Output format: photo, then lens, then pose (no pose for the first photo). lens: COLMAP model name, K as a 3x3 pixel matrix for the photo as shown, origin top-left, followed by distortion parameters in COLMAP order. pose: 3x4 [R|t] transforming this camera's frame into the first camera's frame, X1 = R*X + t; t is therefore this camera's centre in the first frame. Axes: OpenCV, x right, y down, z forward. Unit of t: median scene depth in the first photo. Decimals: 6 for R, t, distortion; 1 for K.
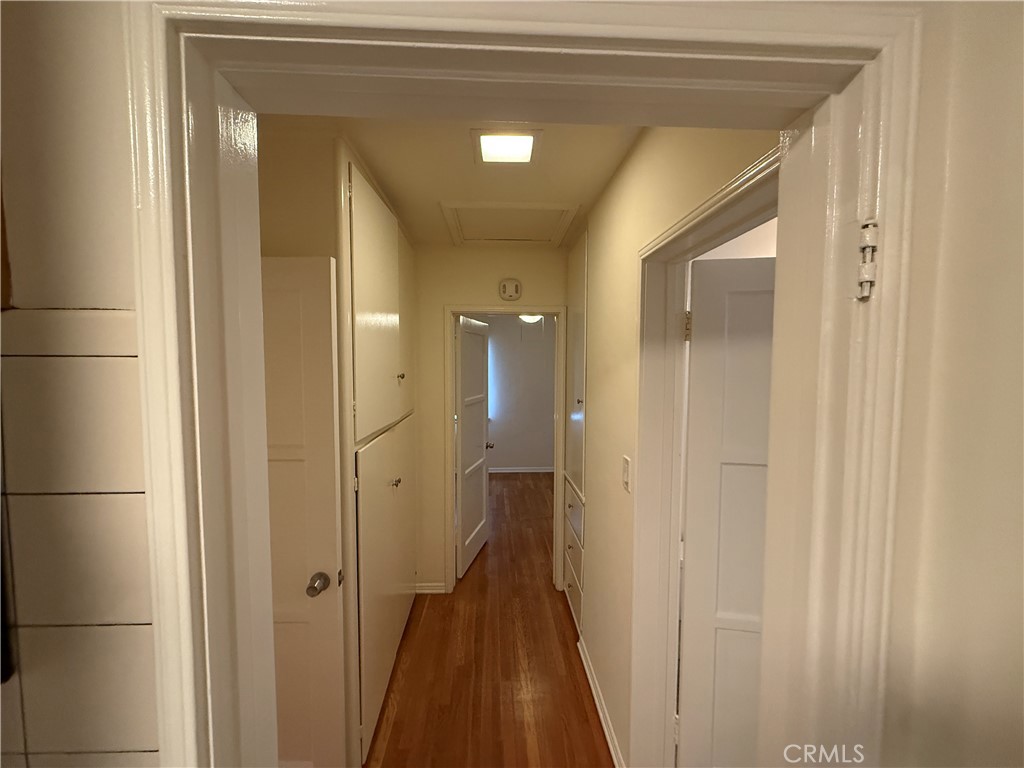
lens RADIAL K [[407.7, 0, 509.5], [0, 407.7, 383.5], [0, 0, 1]] dist [0.000936, -0.000030]
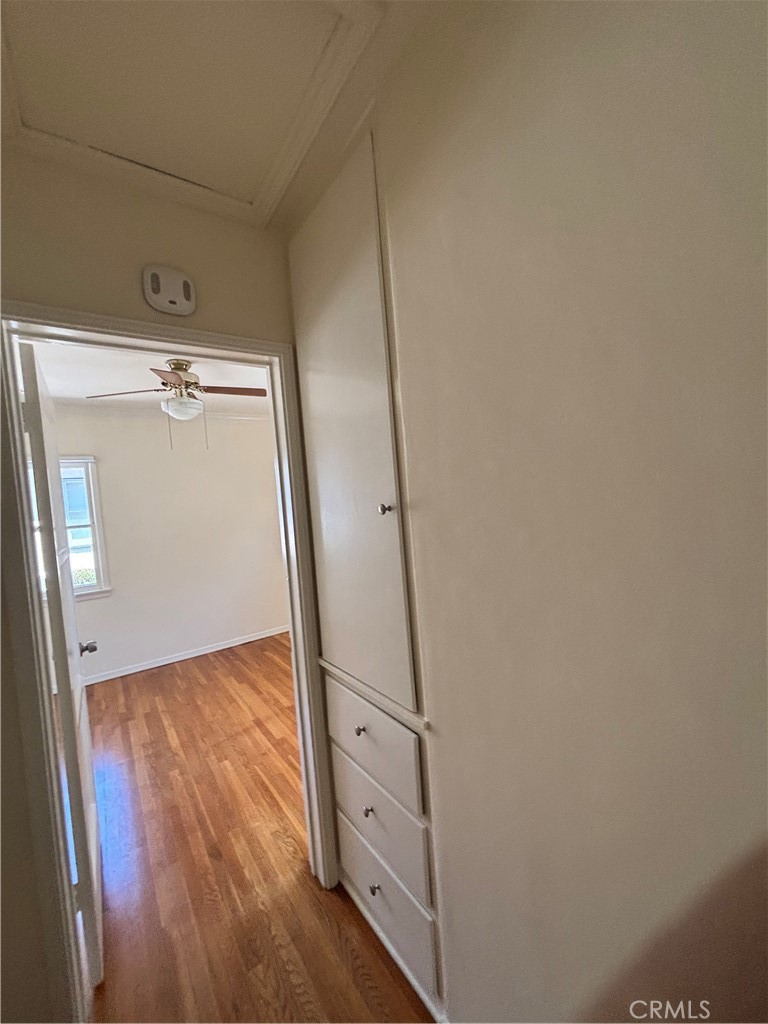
lens RADIAL K [[414.4, 0, 384.0], [0, 414.4, 512.0], [0, 0, 1]] dist [-0.001254, -0.000074]
pose [[0.838015, -0.089694, 0.538225, -0.052367], [0.112086, 0.993658, -0.008928, 0.033297], [-0.534012, 0.067809, 0.842754, 0.392652]]
